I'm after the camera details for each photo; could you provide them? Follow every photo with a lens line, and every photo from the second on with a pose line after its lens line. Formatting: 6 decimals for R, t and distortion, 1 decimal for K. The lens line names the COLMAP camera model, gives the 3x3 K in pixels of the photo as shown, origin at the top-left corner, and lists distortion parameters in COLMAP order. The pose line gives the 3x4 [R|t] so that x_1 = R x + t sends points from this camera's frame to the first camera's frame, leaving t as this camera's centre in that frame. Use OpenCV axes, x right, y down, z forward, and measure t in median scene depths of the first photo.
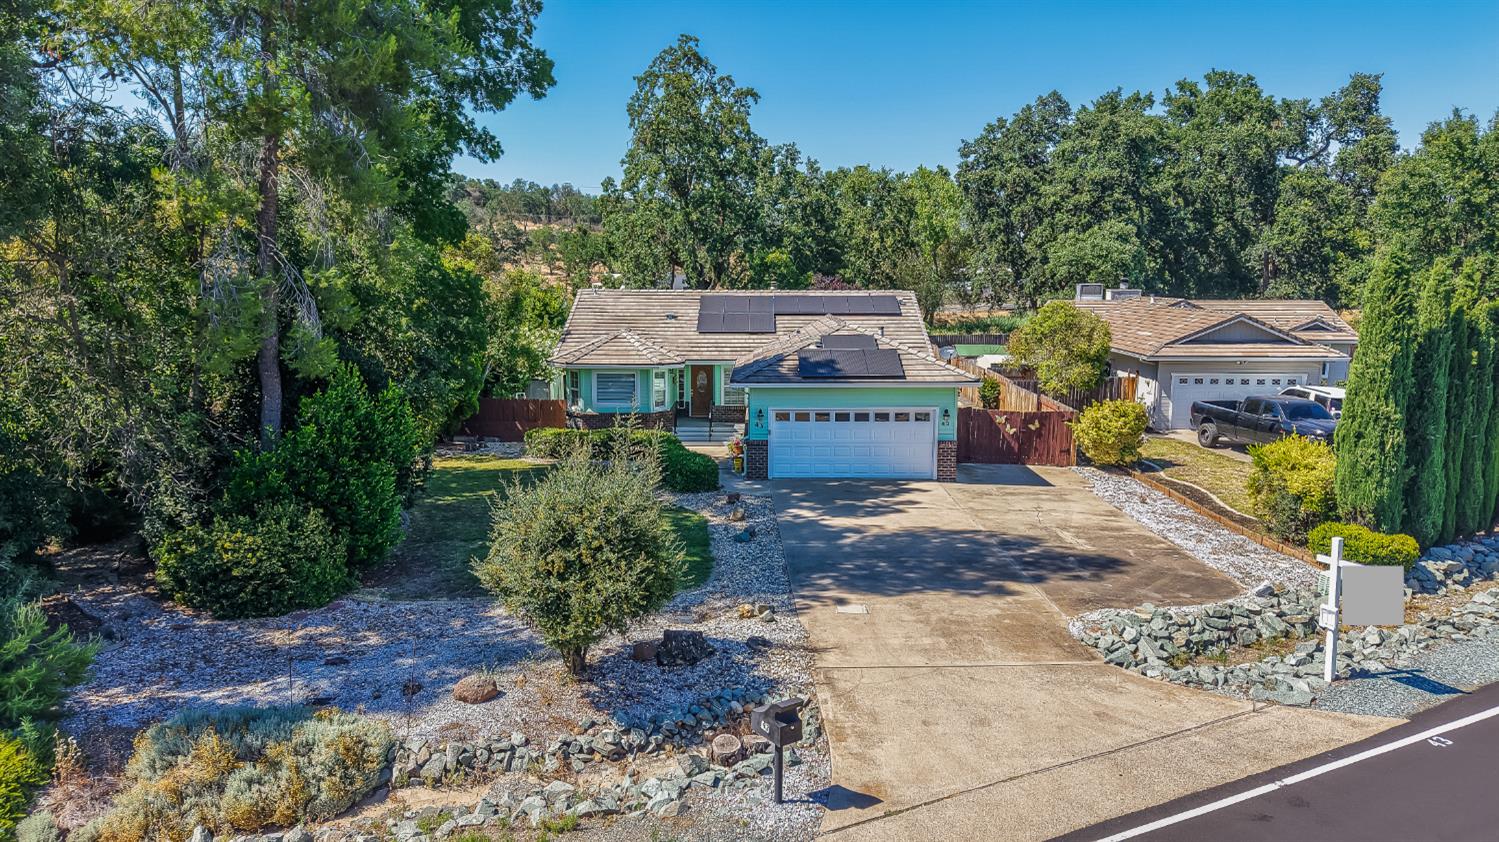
lens RADIAL K [[1004.5, 0, 749.5], [0, 1004.5, 421.0], [0, 0, 1]] dist [0.030187, -0.033269]
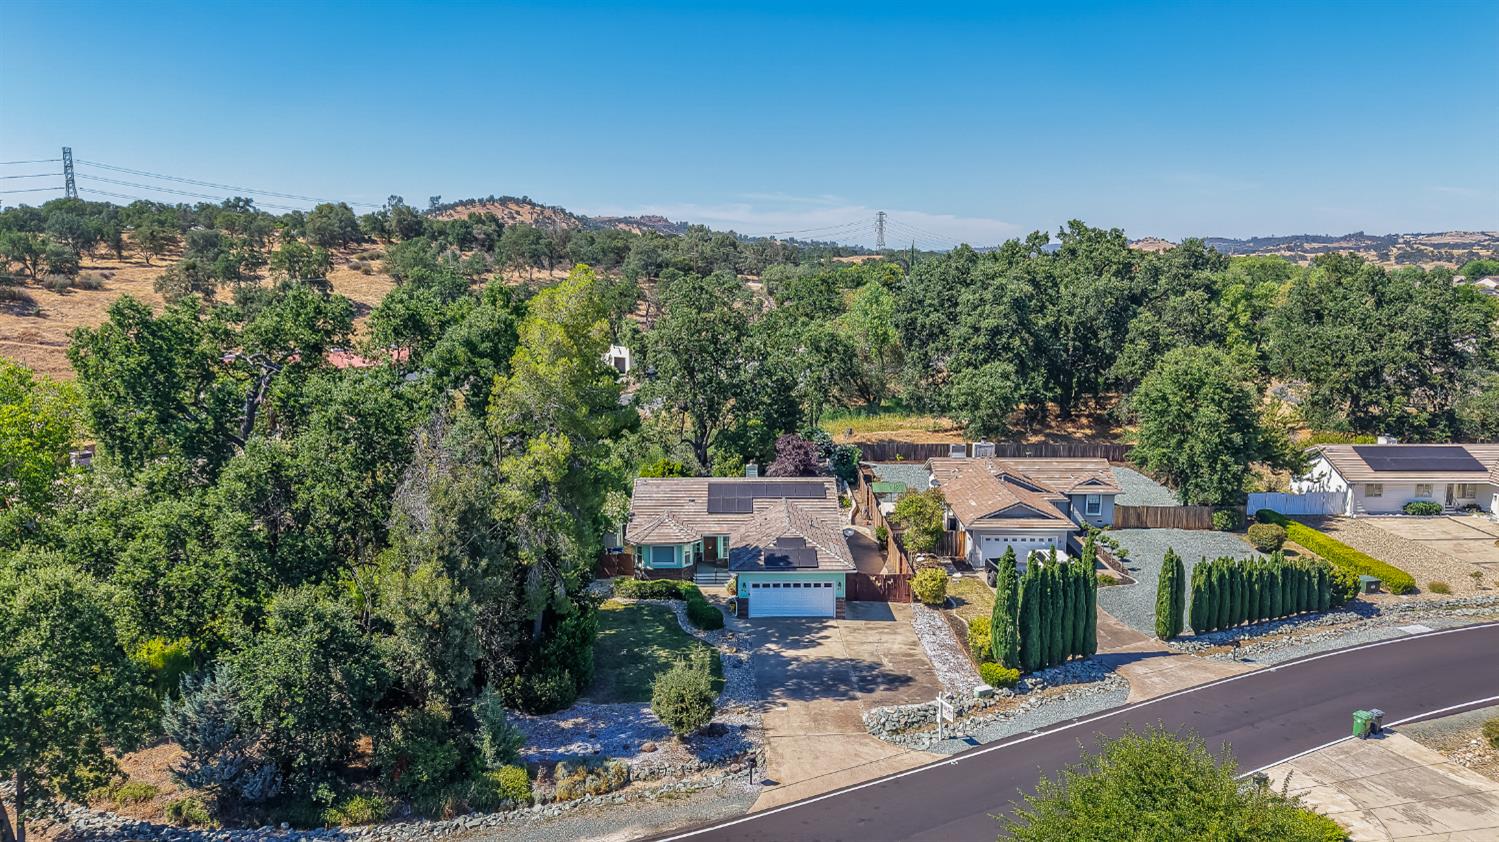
lens RADIAL K [[1004.5, 0, 749.5], [0, 1004.5, 421.0], [0, 0, 1]] dist [0.030187, -0.033269]
pose [[0.999833, -0.005953, 0.017287, -0.010998], [0.005710, 0.999885, 0.014053, -0.352857], [-0.017369, -0.013952, 0.999752, -0.939014]]
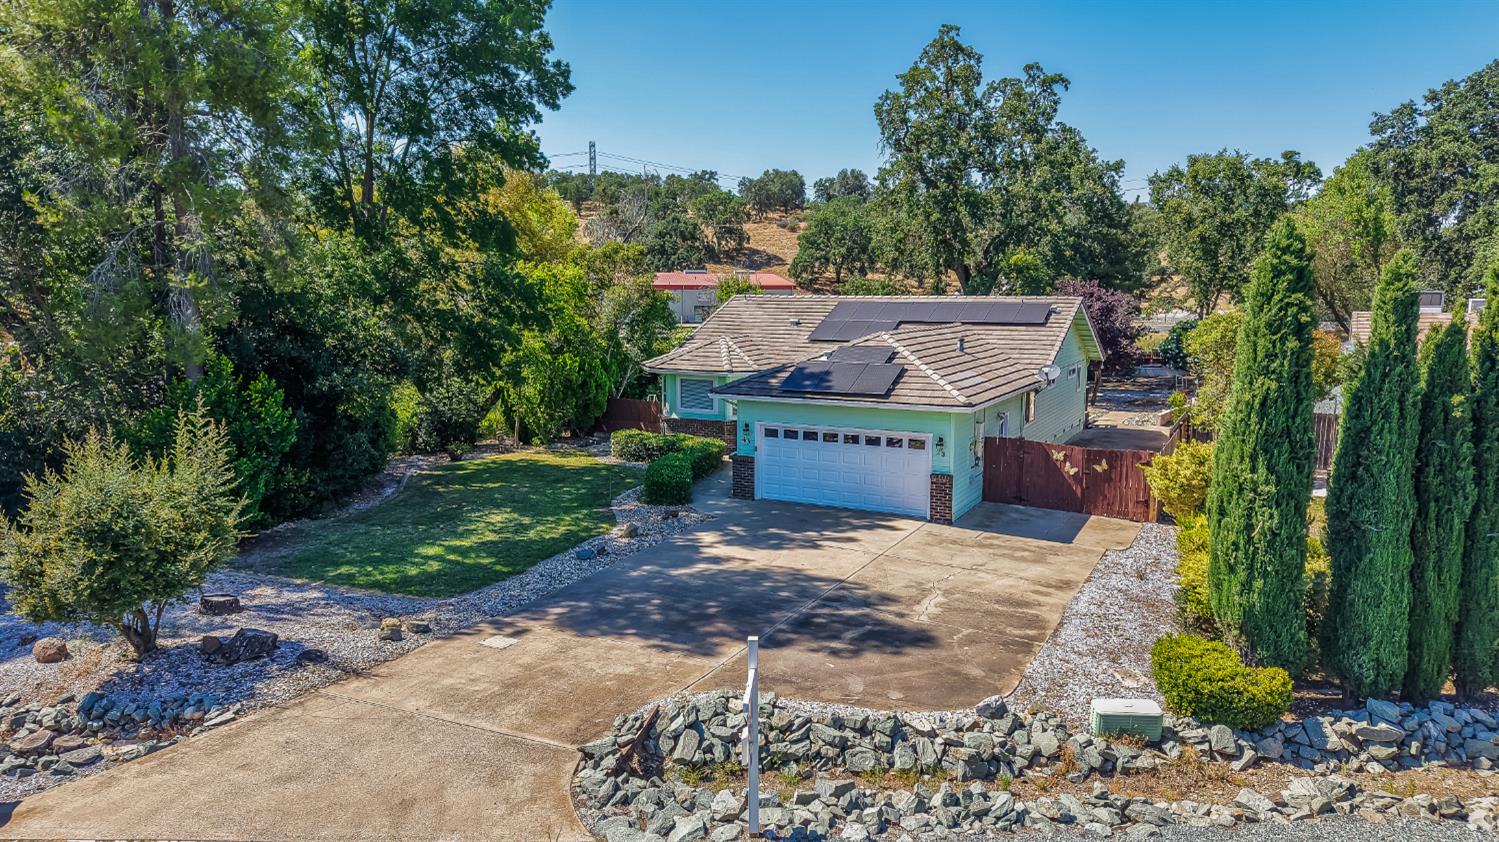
lens RADIAL K [[1004.5, 0, 749.5], [0, 1004.5, 421.0], [0, 0, 1]] dist [0.030187, -0.033269]
pose [[0.885869, 0.062190, -0.459749, 0.440352], [-0.065652, 0.997807, 0.008470, -0.021931], [0.459267, 0.022680, 0.888009, 0.175999]]
